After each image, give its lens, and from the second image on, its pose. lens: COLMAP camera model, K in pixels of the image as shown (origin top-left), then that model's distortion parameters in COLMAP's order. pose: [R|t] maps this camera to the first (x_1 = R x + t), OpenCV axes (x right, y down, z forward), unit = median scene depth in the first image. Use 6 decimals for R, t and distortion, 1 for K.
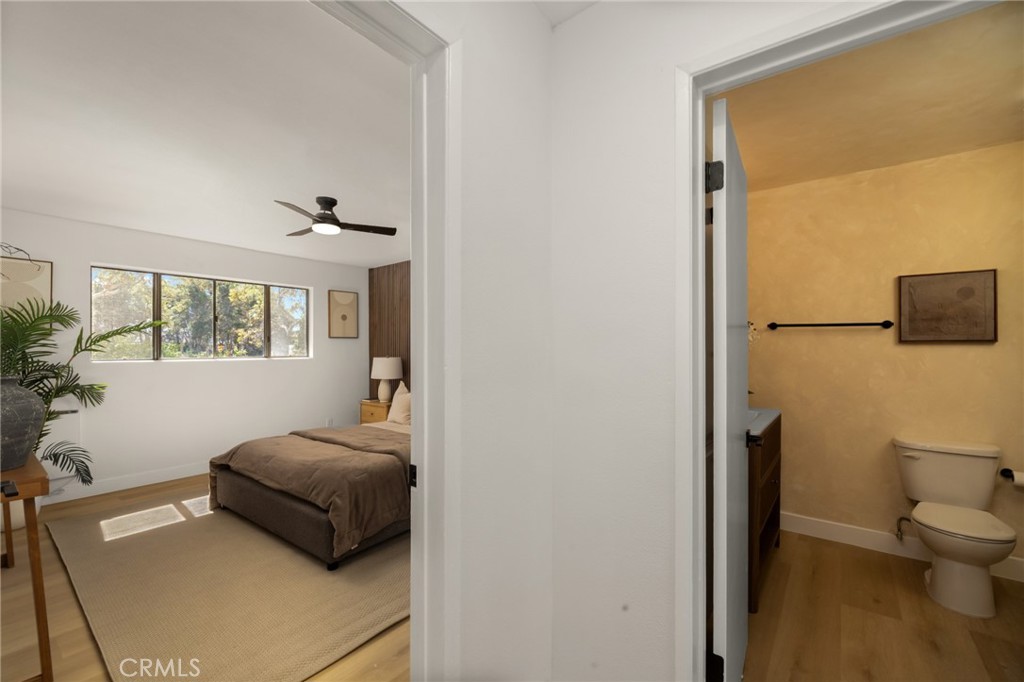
lens RADIAL K [[432.6, 0, 517.7], [0, 432.6, 345.4], [0, 0, 1]] dist [0.000364, 0.000165]
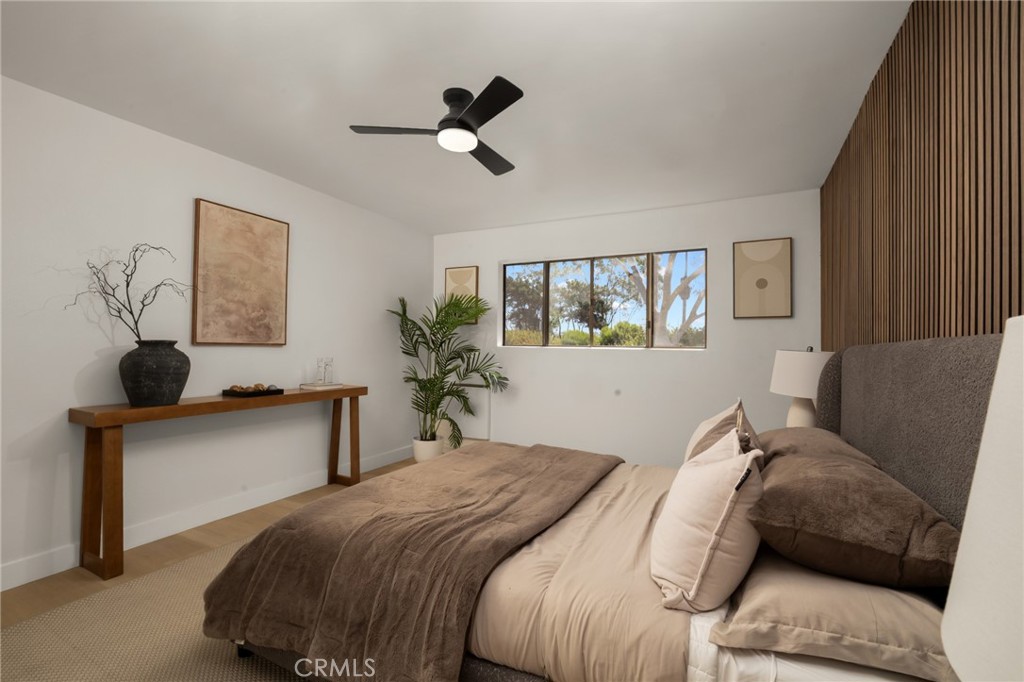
lens RADIAL K [[432.6, 0, 517.7], [0, 432.6, 345.4], [0, 0, 1]] dist [0.000364, 0.000165]
pose [[0.165810, 0.008684, -0.986120, 0.215858], [-0.009961, 0.999925, 0.007131, 0.032274], [0.986107, 0.008640, 0.165884, 0.966684]]
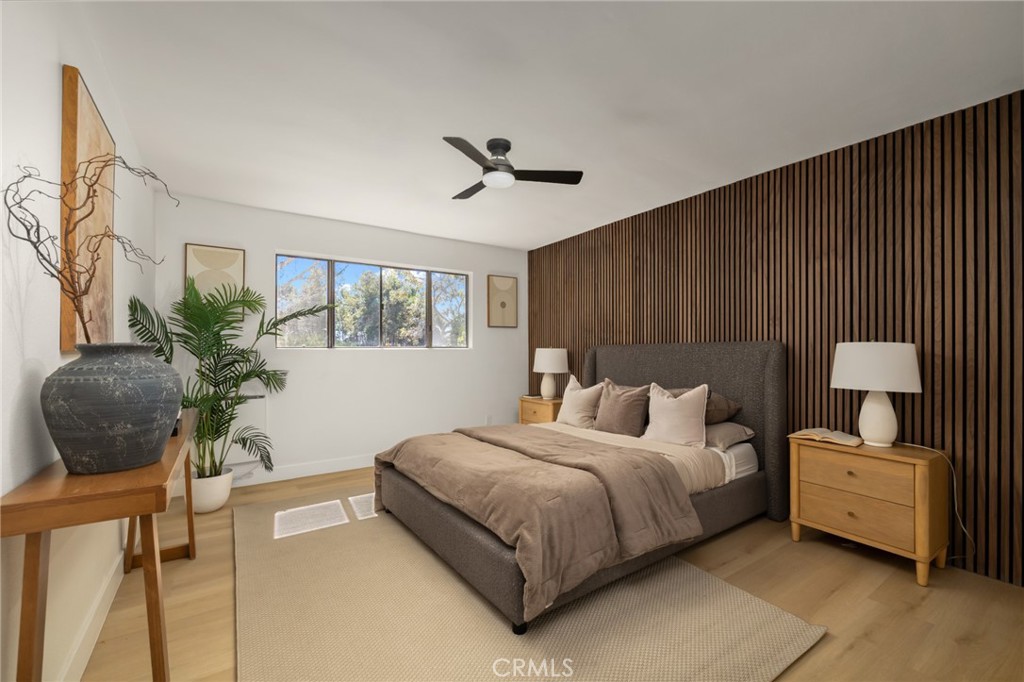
lens RADIAL K [[432.6, 0, 517.7], [0, 432.6, 345.4], [0, 0, 1]] dist [0.000364, 0.000165]
pose [[0.952245, 0.000142, -0.305336, -0.158849], [-0.000849, 0.999997, -0.002184, 0.038262], [0.305335, 0.002339, 0.952242, 0.240341]]
